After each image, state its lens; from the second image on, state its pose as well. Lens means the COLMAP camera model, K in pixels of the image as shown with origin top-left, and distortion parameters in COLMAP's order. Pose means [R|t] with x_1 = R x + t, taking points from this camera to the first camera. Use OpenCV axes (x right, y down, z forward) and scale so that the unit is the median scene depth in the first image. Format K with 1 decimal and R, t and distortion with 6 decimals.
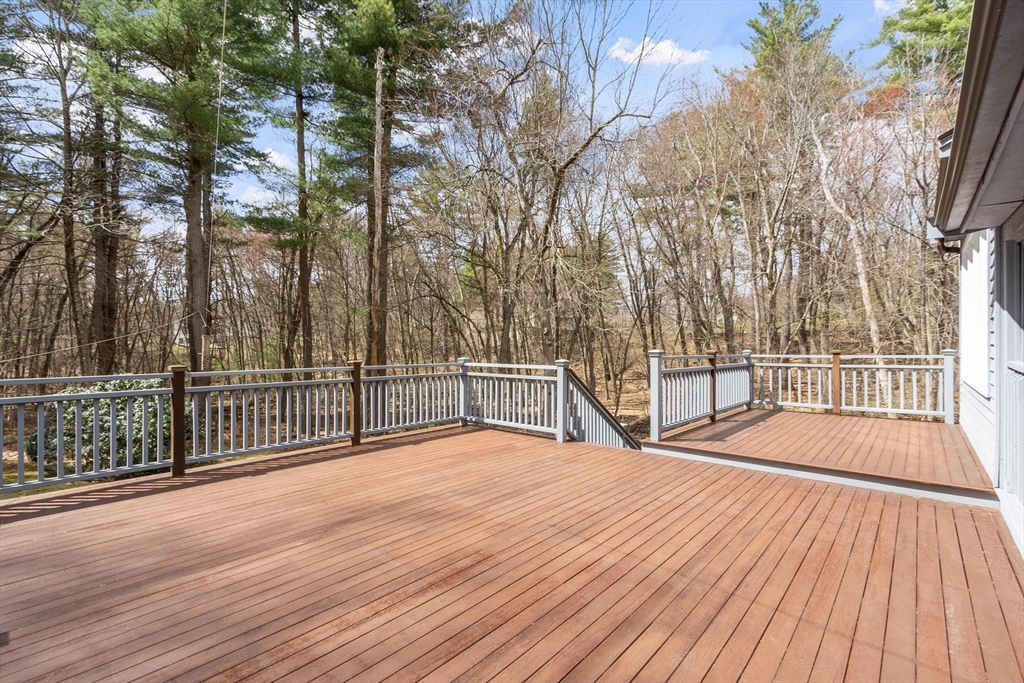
lens RADIAL K [[453.6, 0, 507.0], [0, 453.6, 342.9], [0, 0, 1]] dist [0.000690, 0.000156]
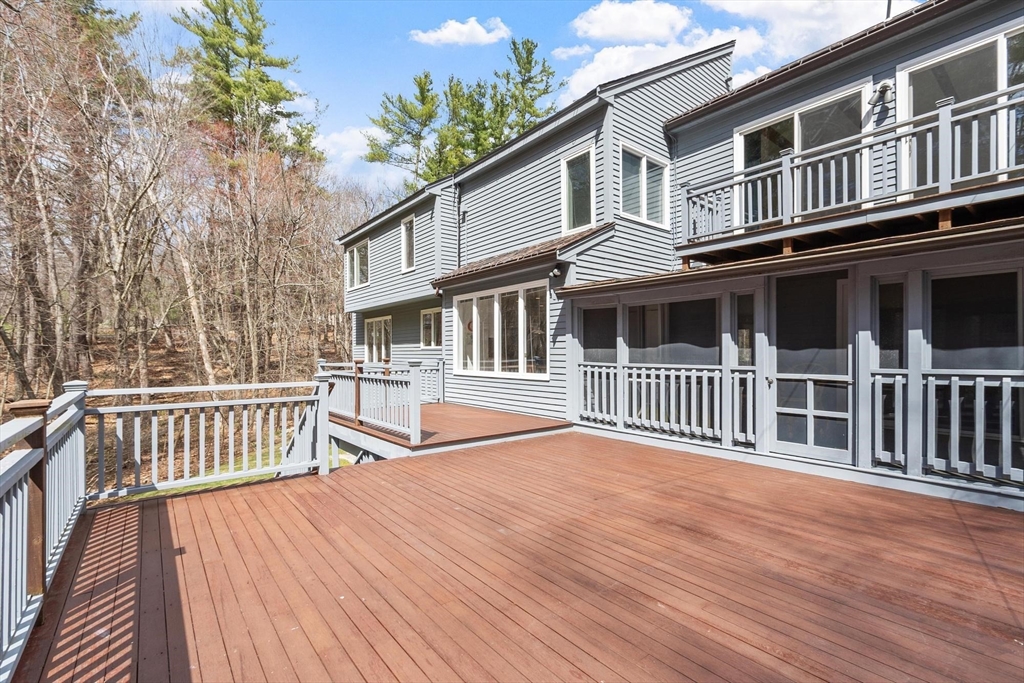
lens RADIAL K [[453.6, 0, 506.3], [0, 453.6, 348.0], [0, 0, 1]] dist [0.000690, 0.000156]
pose [[0.173101, 0.012381, 0.984826, -0.978068], [-0.002808, 0.999923, -0.012077, 0.003682], [-0.984900, -0.000675, 0.173122, 0.858728]]
